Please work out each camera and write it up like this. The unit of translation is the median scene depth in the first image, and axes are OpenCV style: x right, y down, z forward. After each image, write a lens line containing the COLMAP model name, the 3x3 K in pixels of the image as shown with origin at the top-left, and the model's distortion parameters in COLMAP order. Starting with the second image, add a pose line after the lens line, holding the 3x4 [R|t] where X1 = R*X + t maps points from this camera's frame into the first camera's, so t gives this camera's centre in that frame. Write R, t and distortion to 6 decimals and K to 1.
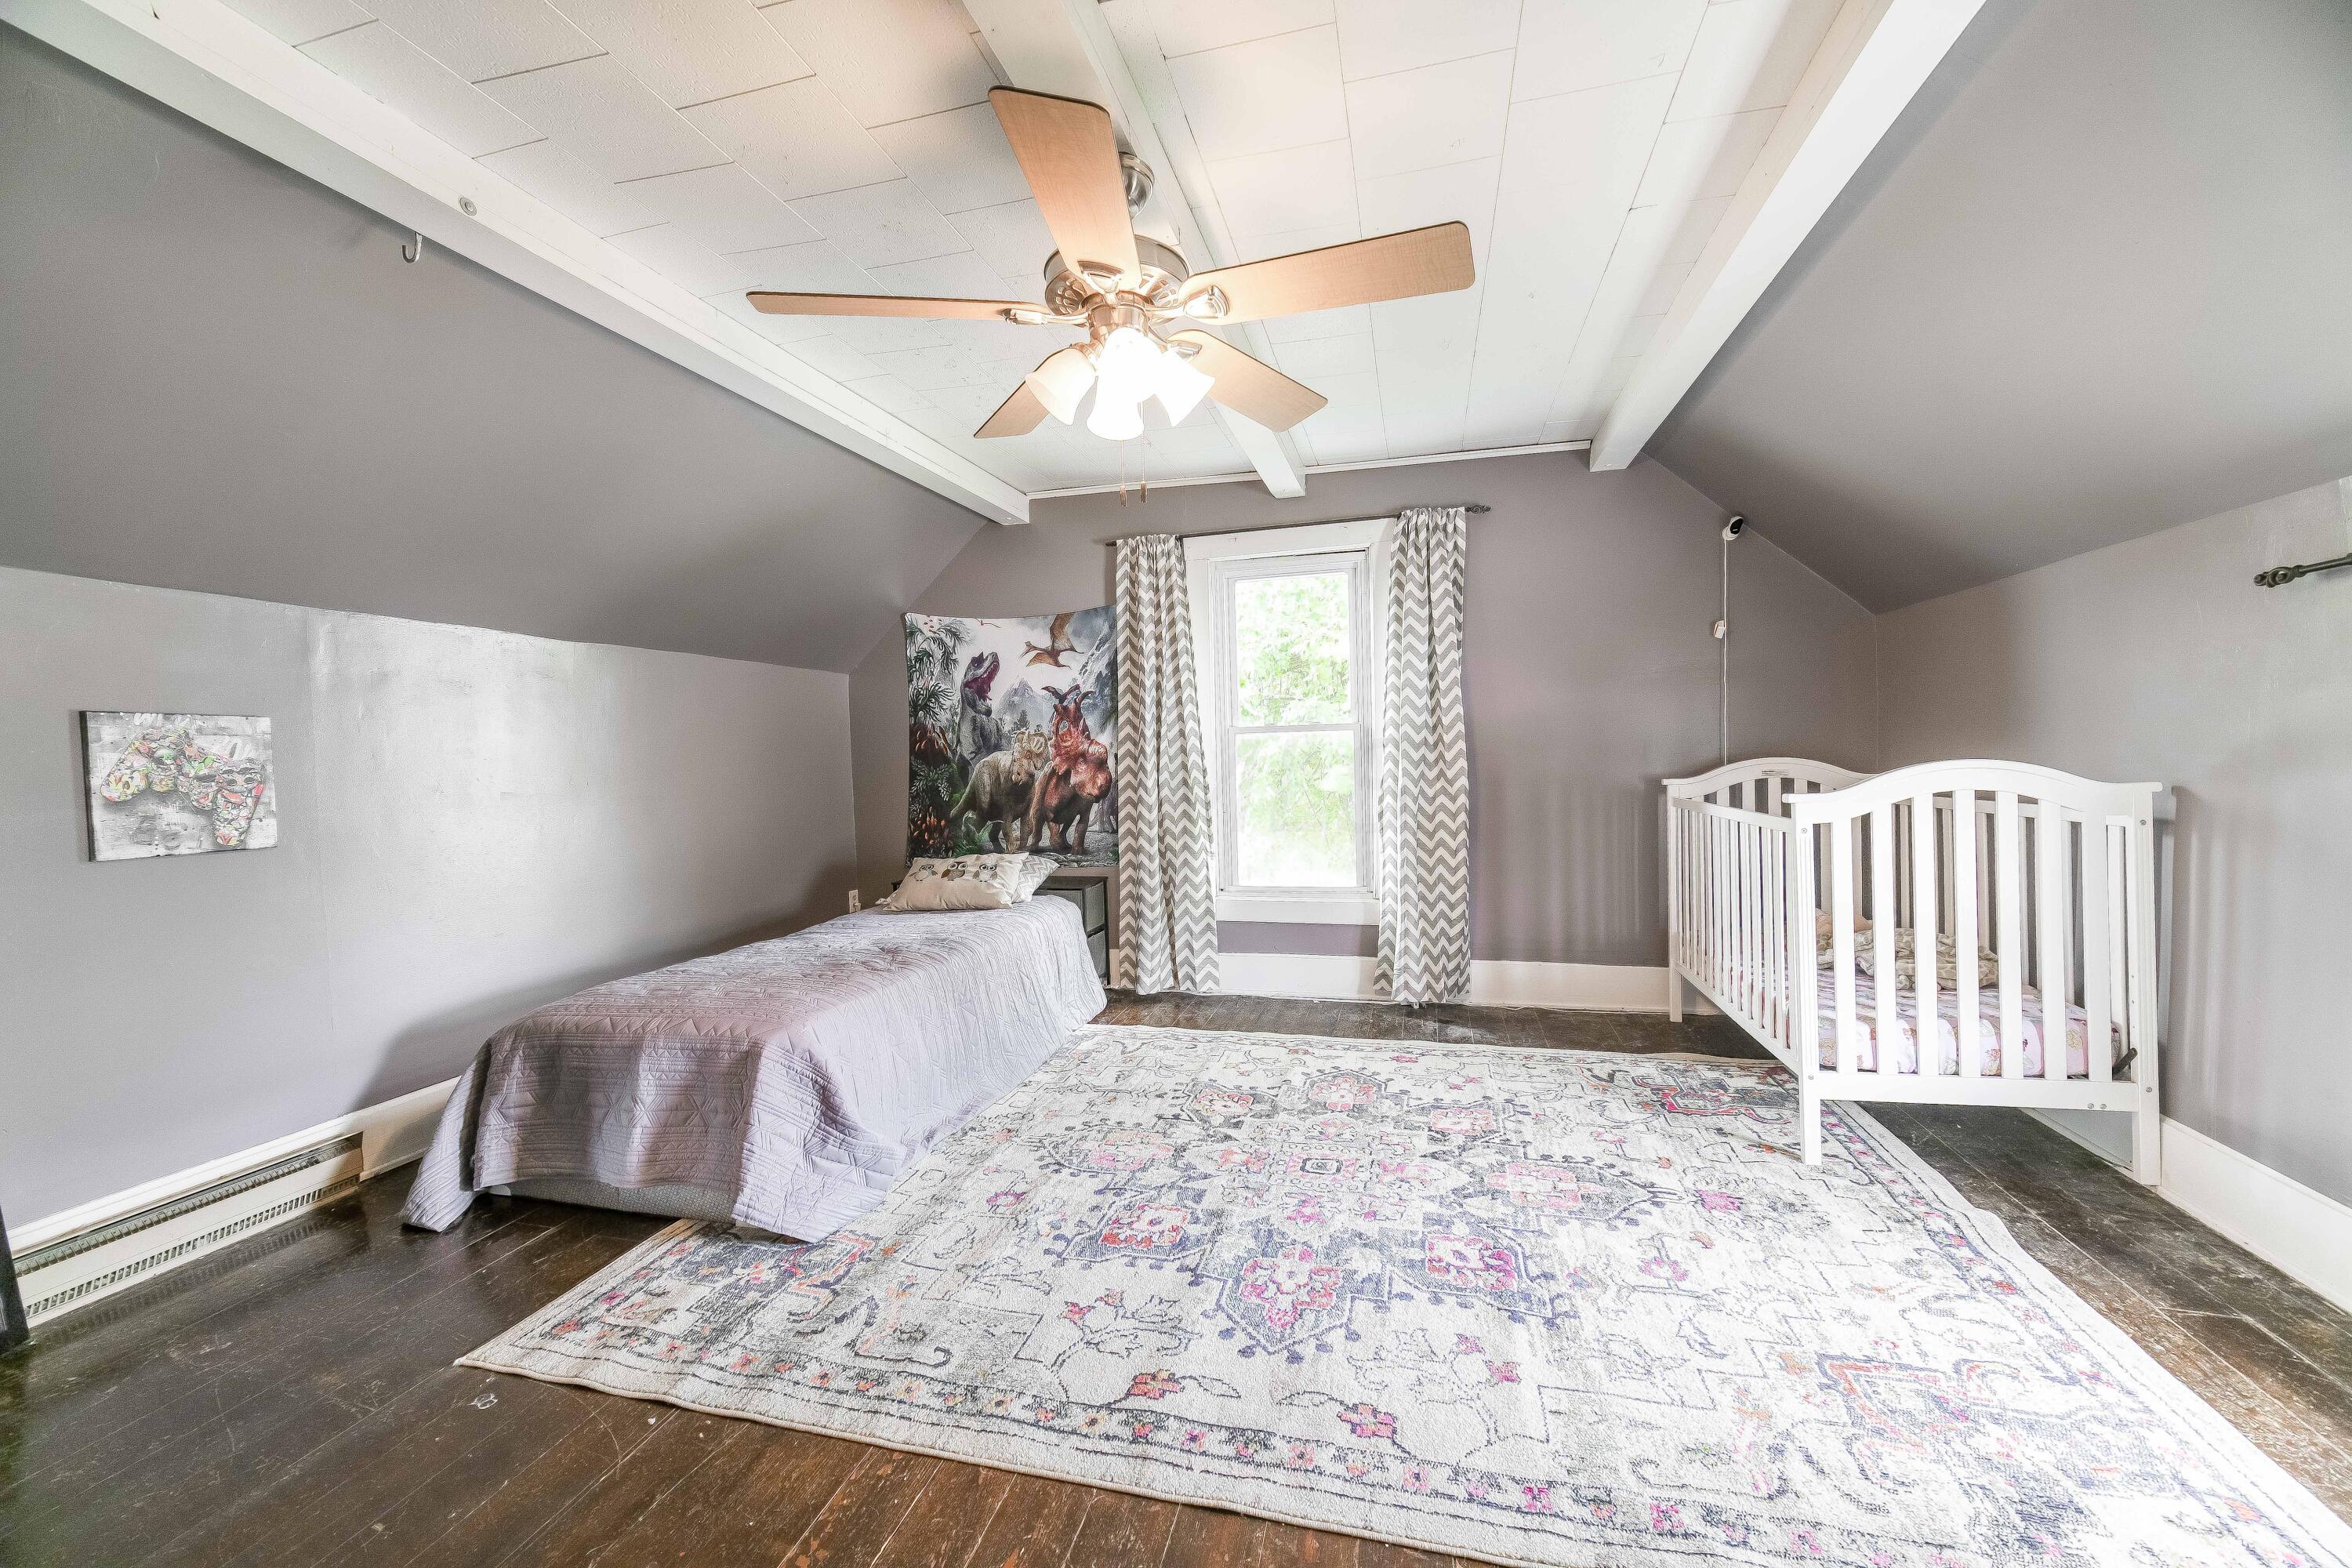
lens RADIAL K [[945.4, 0, 1170.5], [0, 945.4, 787.3], [0, 0, 1]] dist [0.007278, -0.001071]
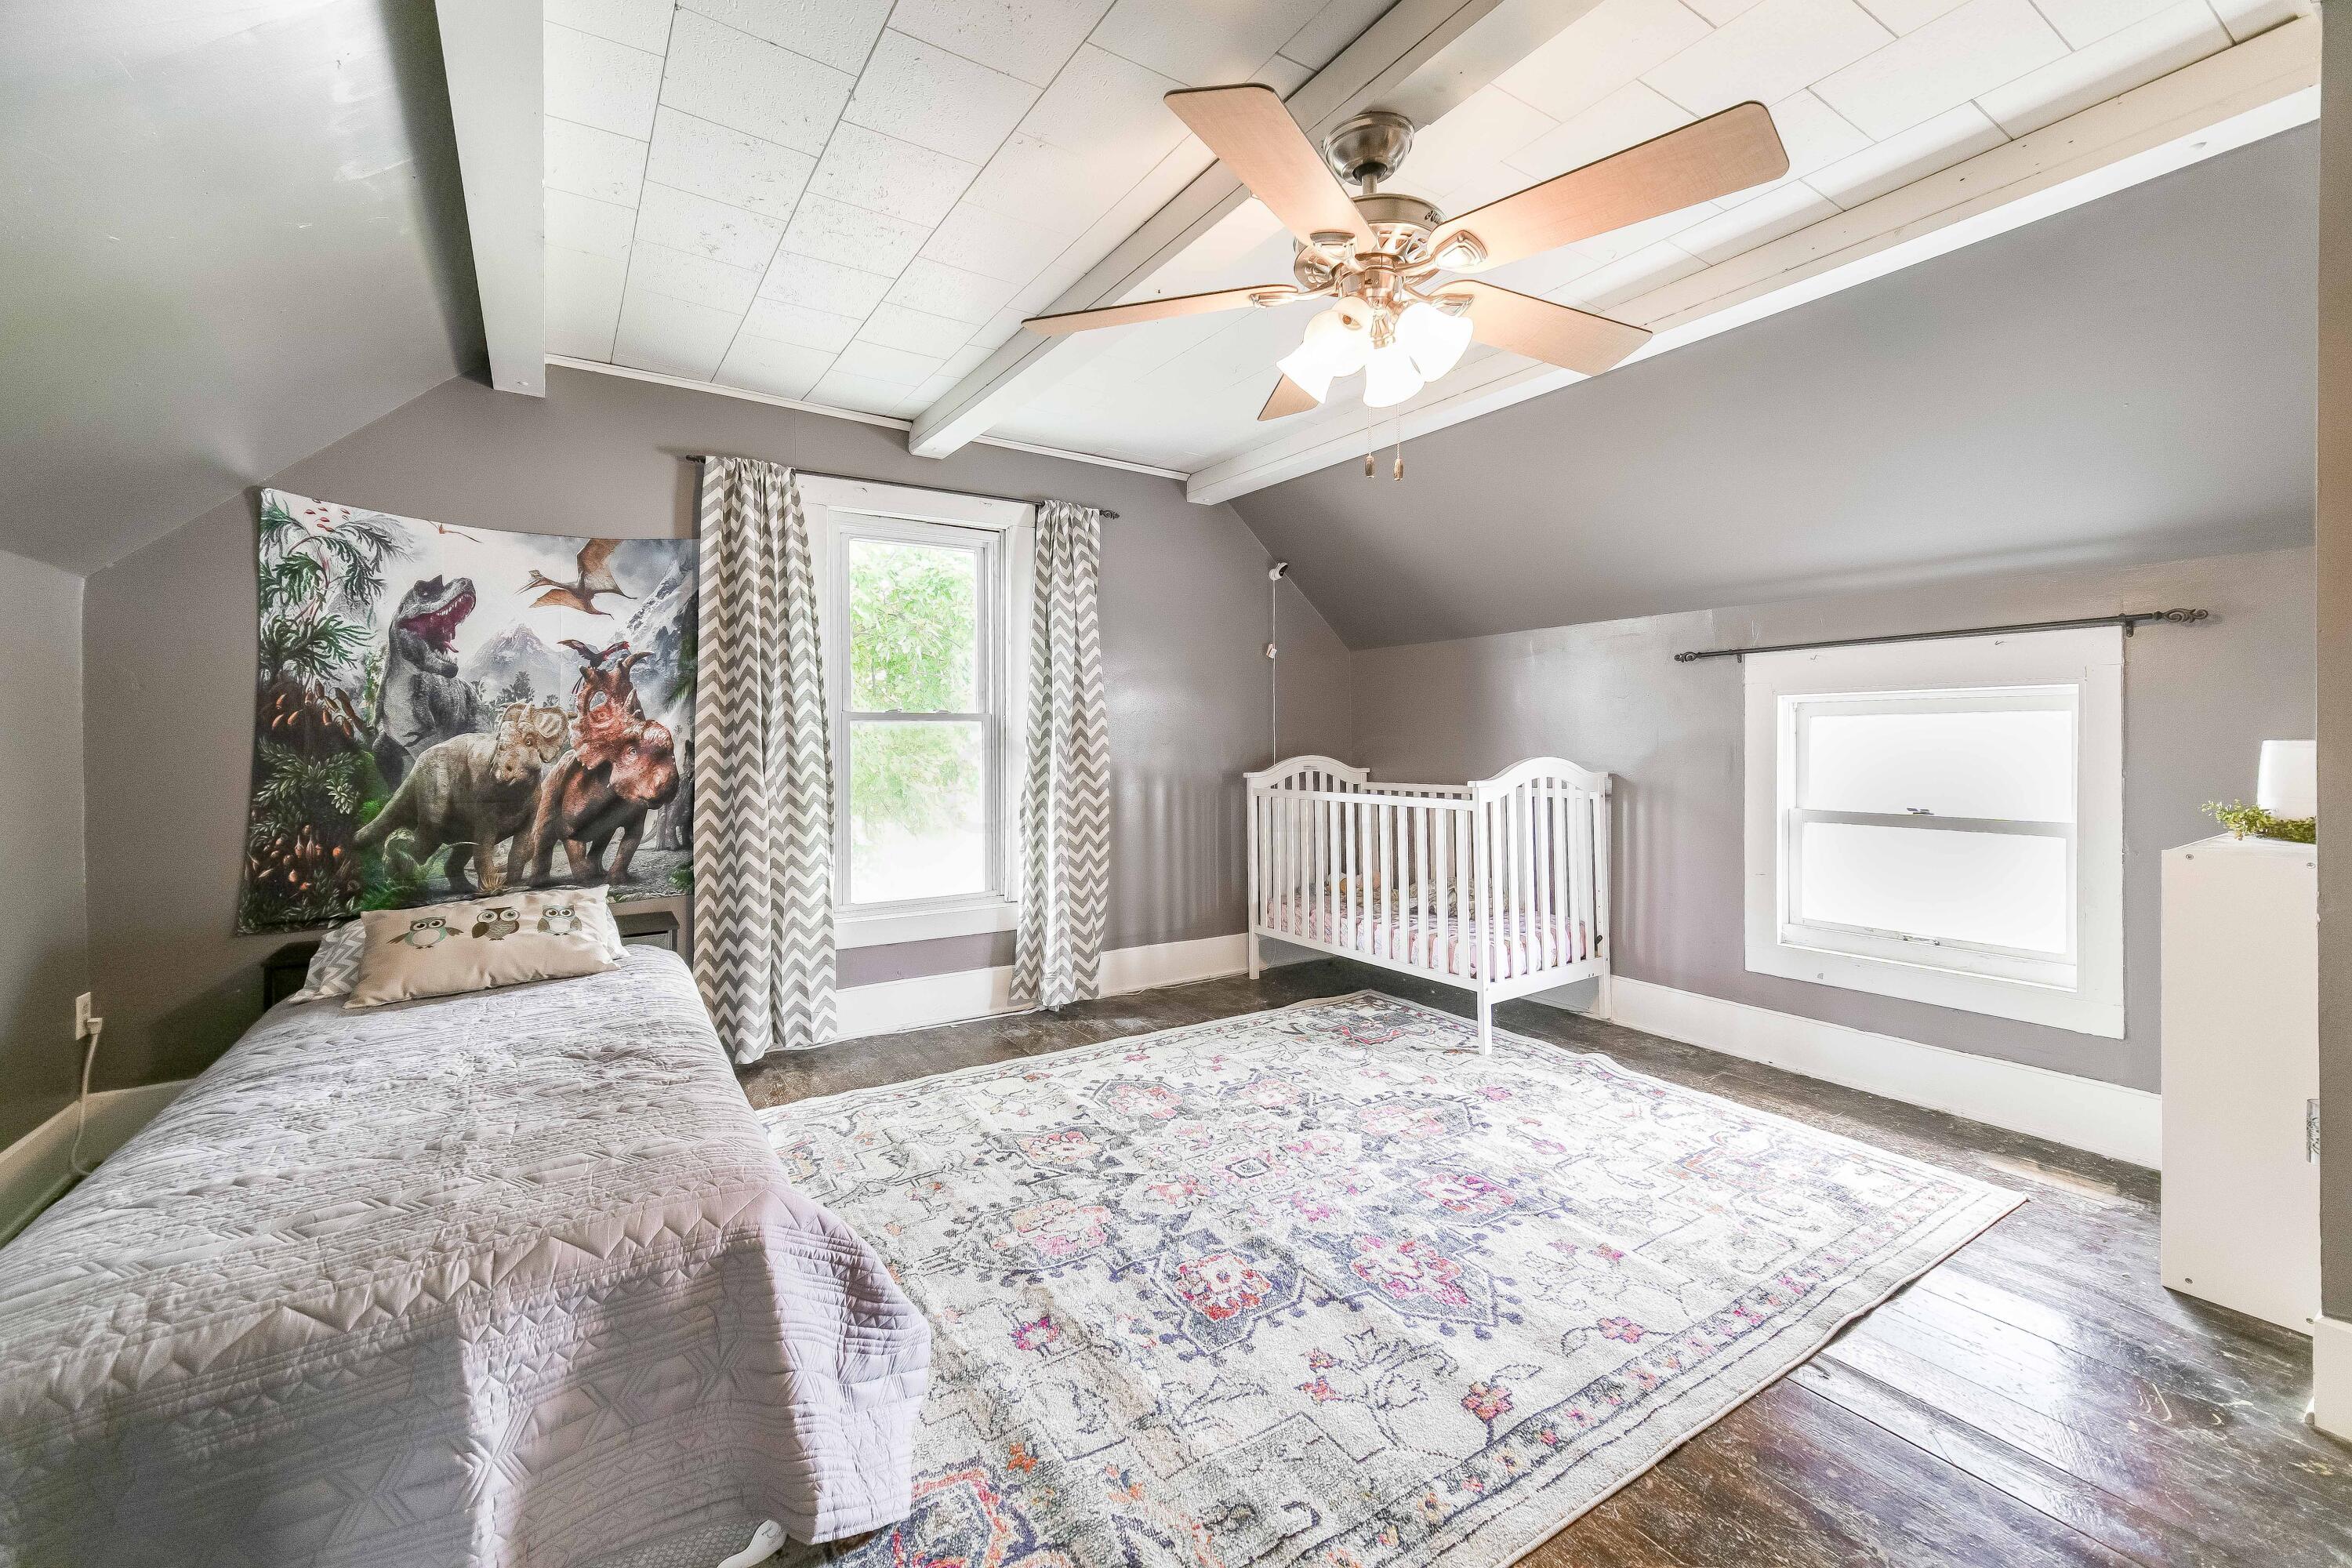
lens RADIAL K [[979.2, 0, 1187.0], [0, 979.2, 735.2], [0, 0, 1]] dist [0.004763, -0.001461]
pose [[0.664835, 0.026846, 0.746508, -0.420473], [0.012967, 0.998789, -0.047467, 0.001450], [-0.746878, 0.041238, 0.663681, 0.233786]]
